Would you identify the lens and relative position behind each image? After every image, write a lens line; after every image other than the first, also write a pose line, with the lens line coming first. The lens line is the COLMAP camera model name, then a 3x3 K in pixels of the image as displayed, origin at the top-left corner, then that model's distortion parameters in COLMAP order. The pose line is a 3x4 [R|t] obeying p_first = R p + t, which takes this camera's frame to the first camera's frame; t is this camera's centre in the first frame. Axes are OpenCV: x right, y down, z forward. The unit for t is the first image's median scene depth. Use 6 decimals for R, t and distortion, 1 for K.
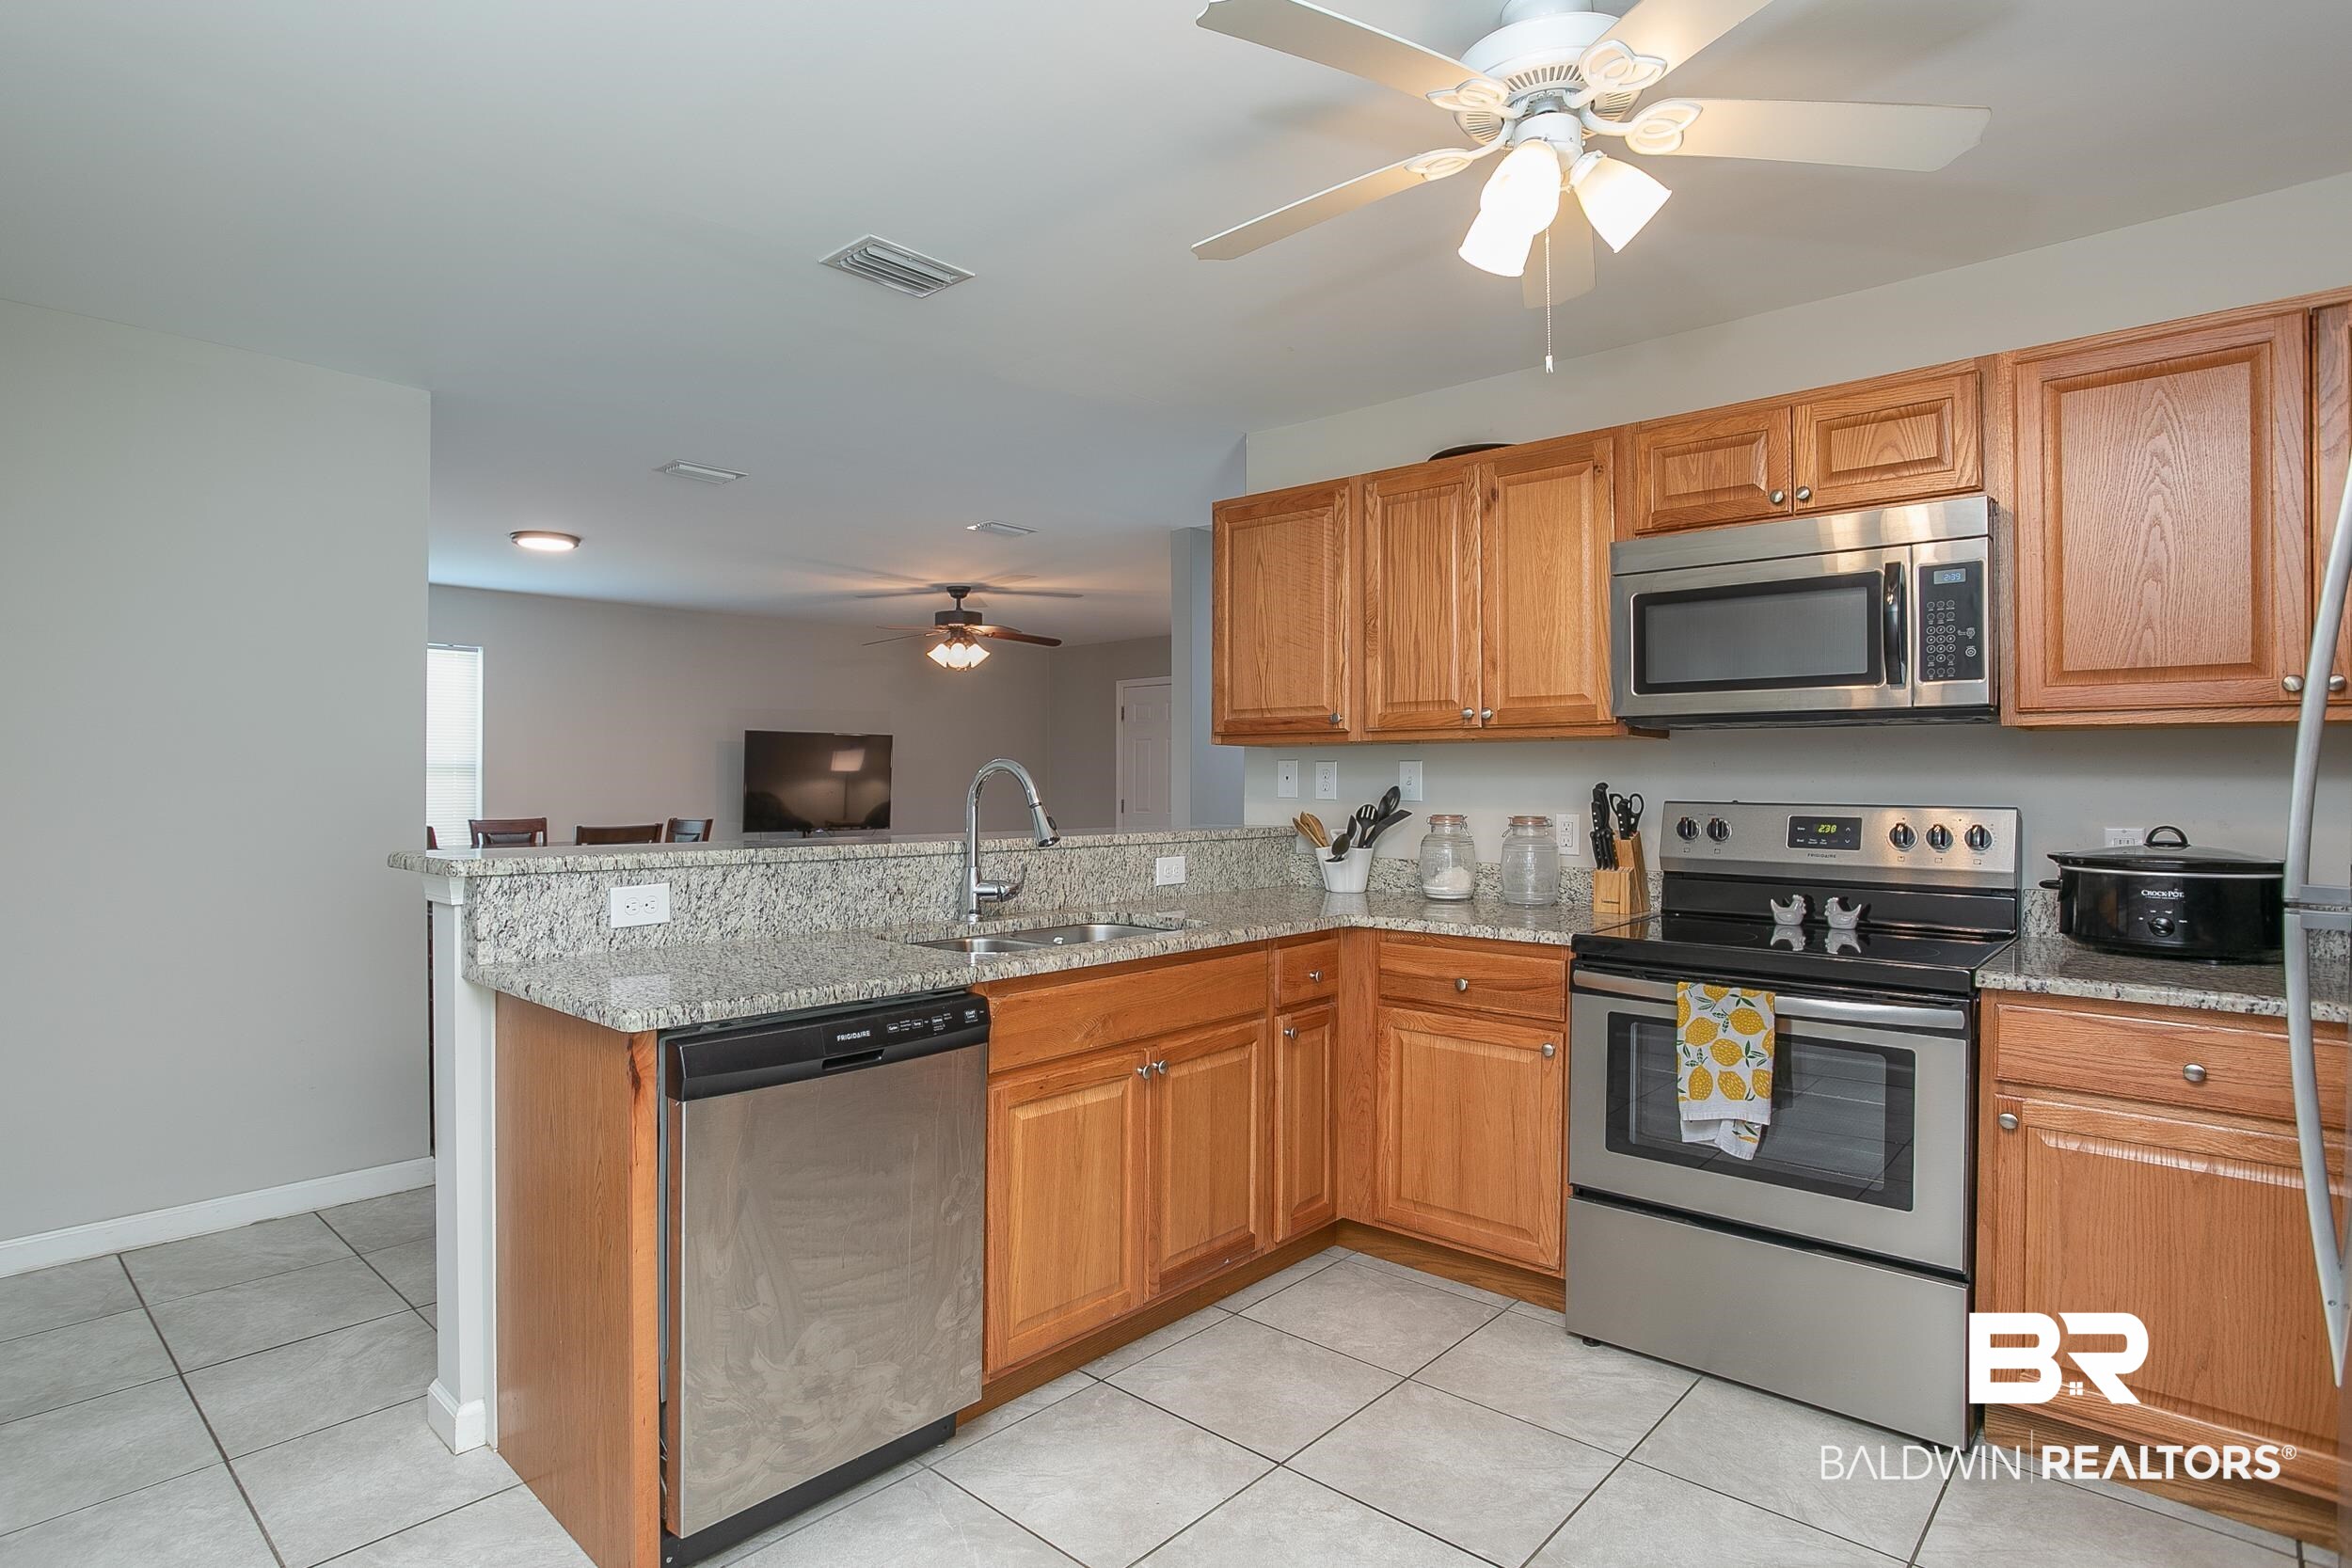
lens RADIAL K [[1253.2, 0, 1127.4], [0, 1253.2, 774.5], [0, 0, 1]] dist [-0.036385, 0.013330]
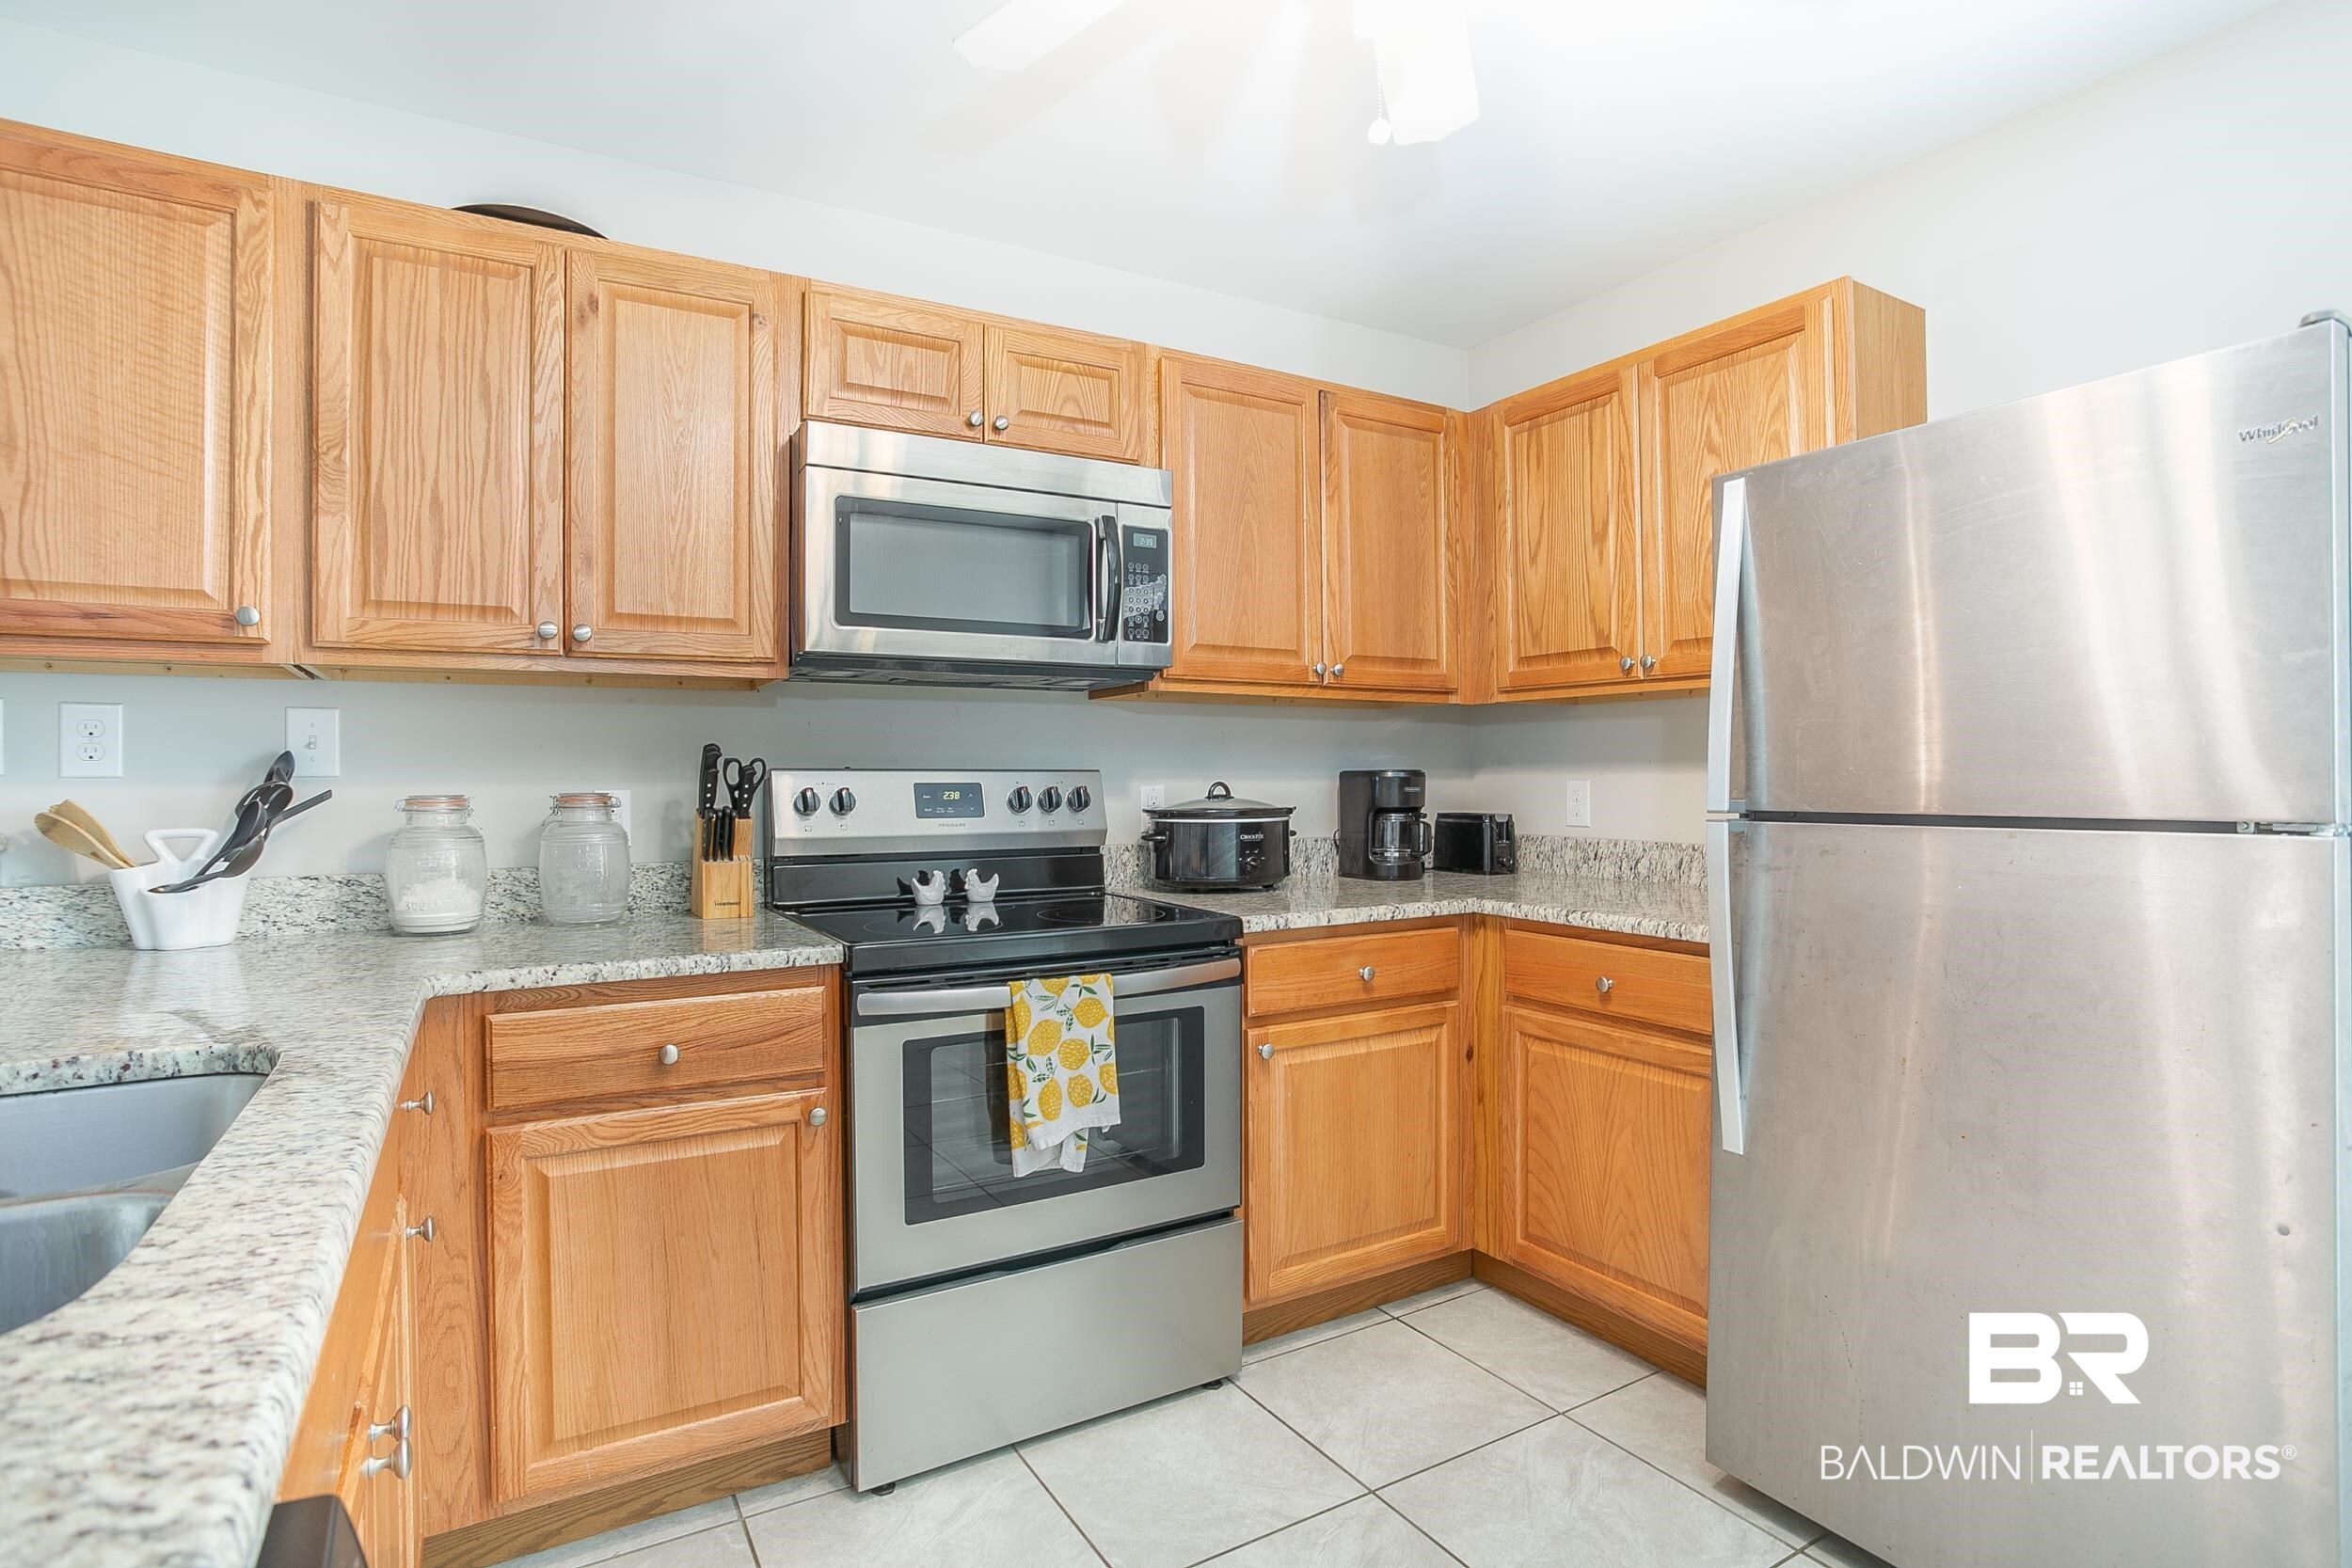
lens RADIAL K [[1164.3, 0, 1168.8], [0, 1164.3, 770.3], [0, 0, 1]] dist [-0.064522, 0.029749]
pose [[0.289395, 0.000596, 0.957210, -0.227807], [0.004839, 0.999986, -0.002085, 0.029291], [-0.957198, 0.005235, 0.289388, 0.634078]]
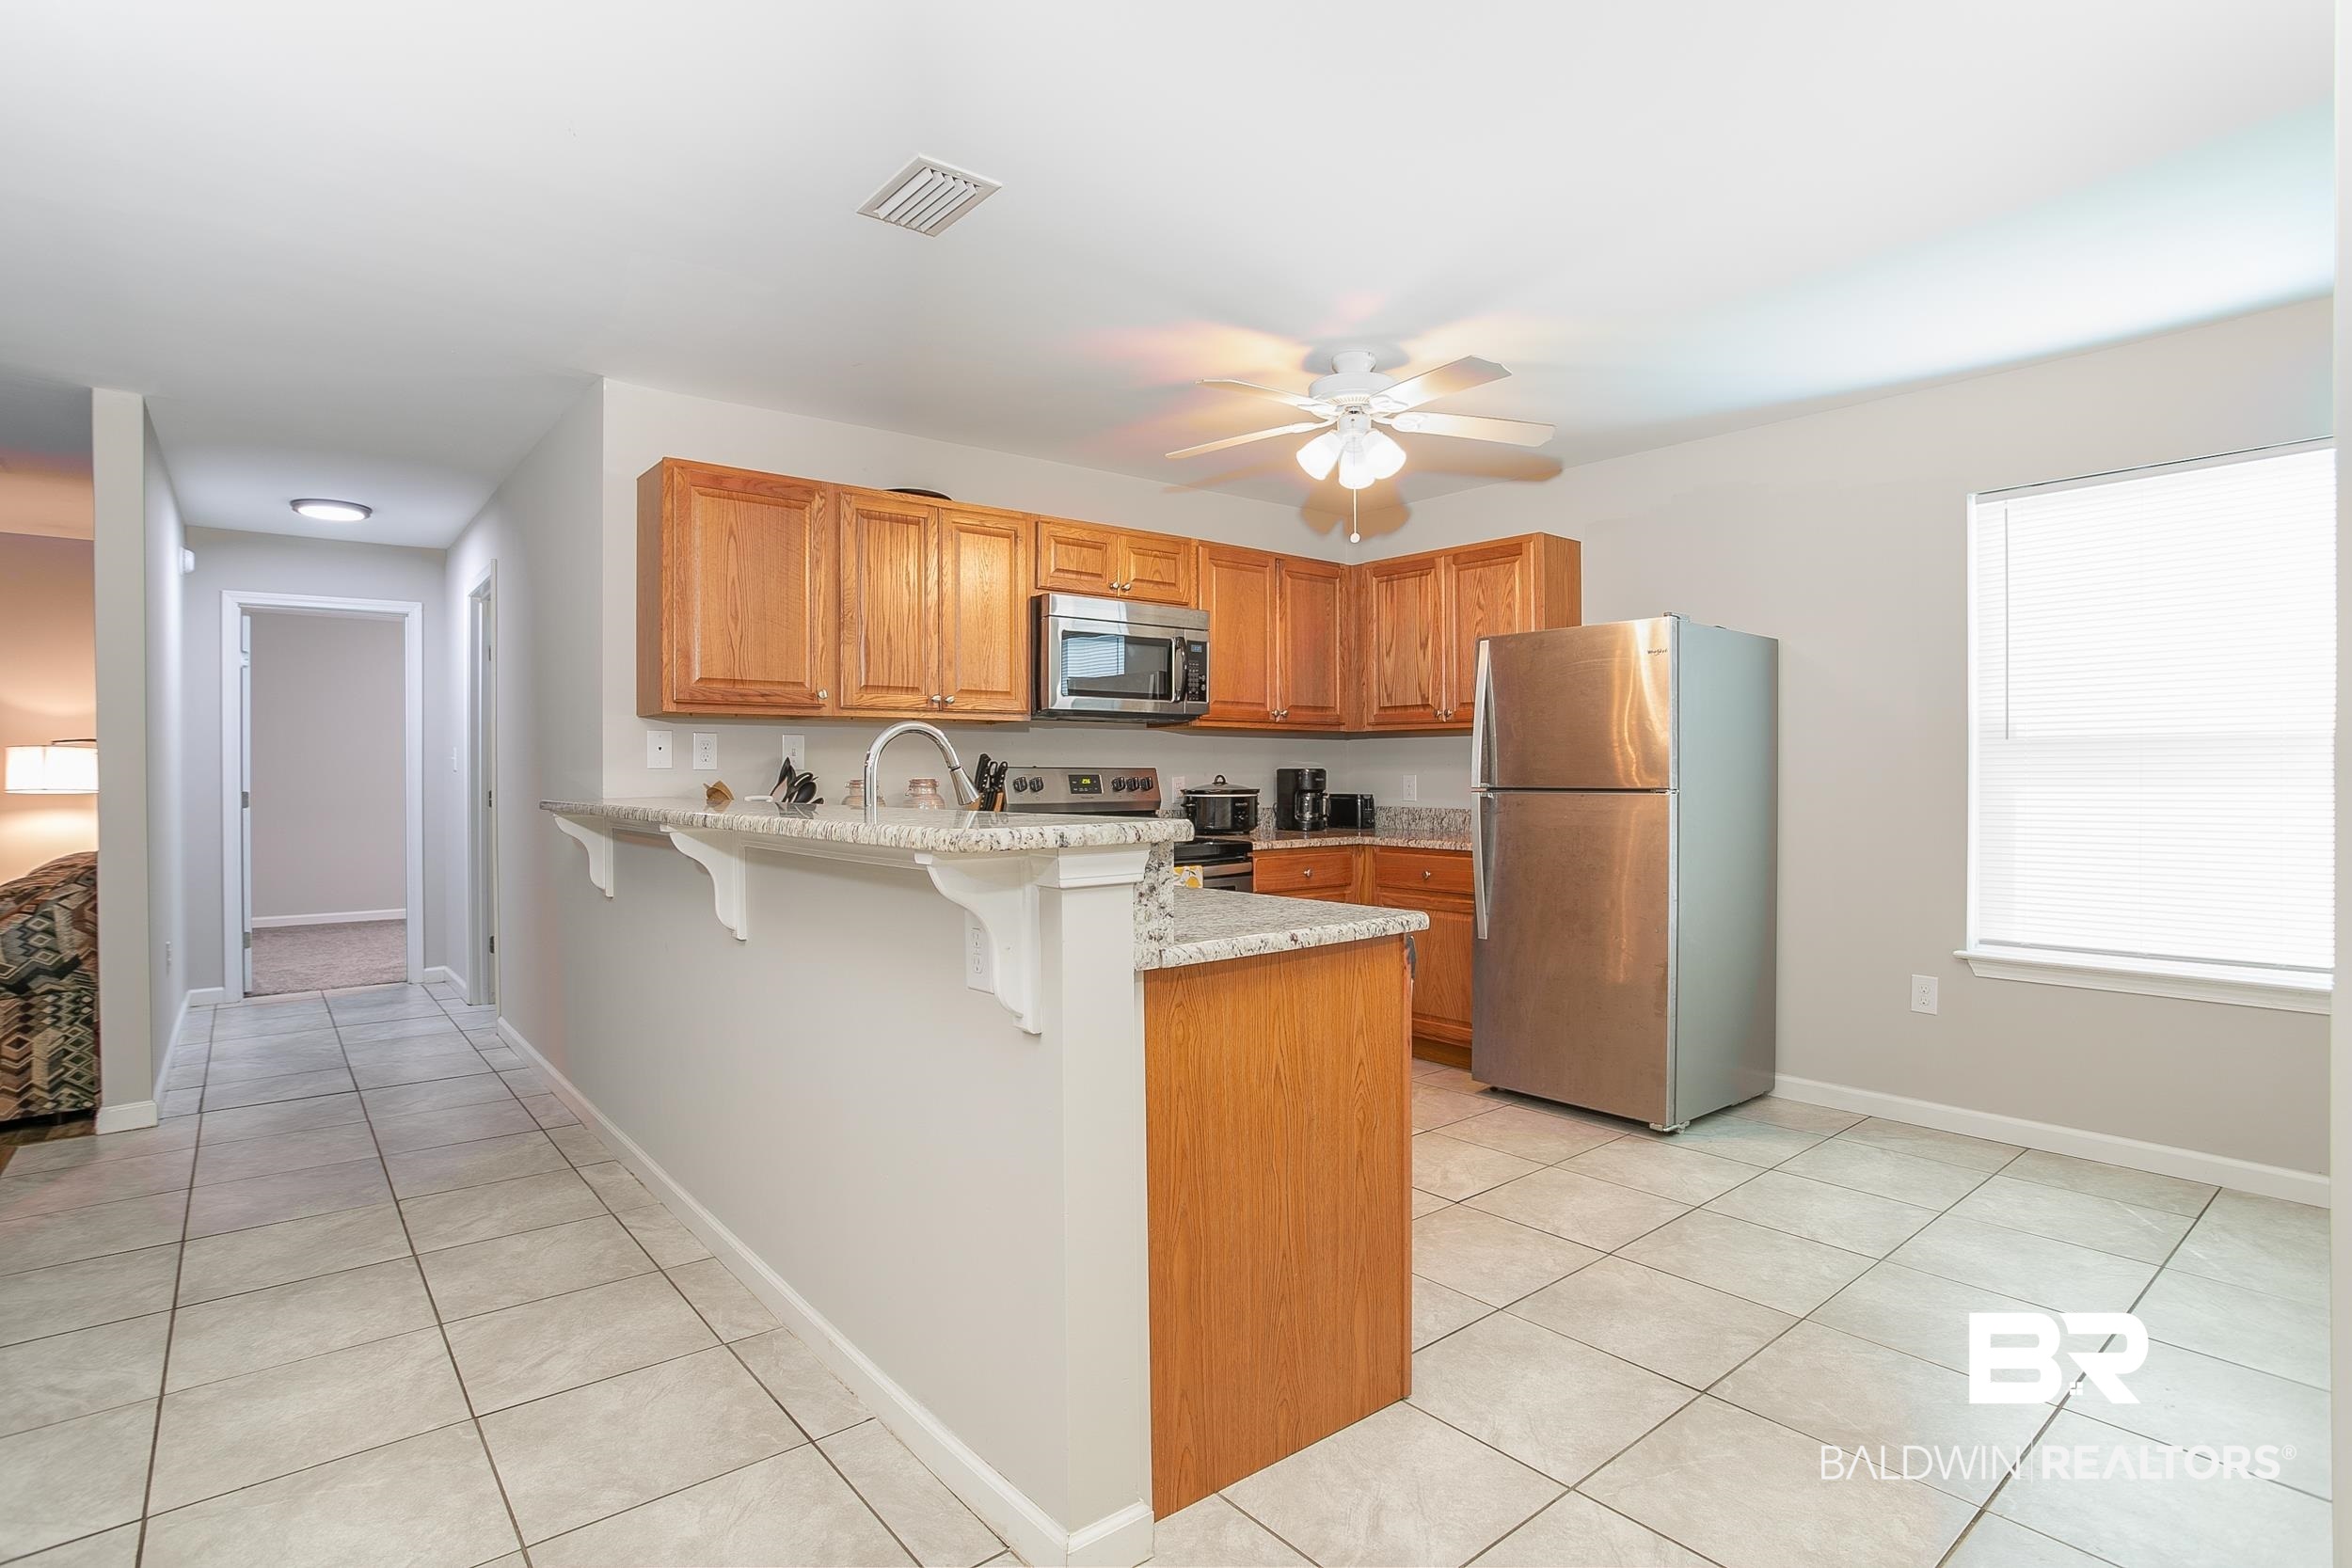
lens RADIAL K [[1164.3, 0, 1170.2], [0, 1164.3, 772.8], [0, 0, 1]] dist [-0.064522, 0.029749]
pose [[0.138782, -0.003485, 0.990317, -1.053731], [0.000969, 0.999994, 0.003383, 0.028167], [-0.990323, 0.000490, 0.138784, 0.707915]]
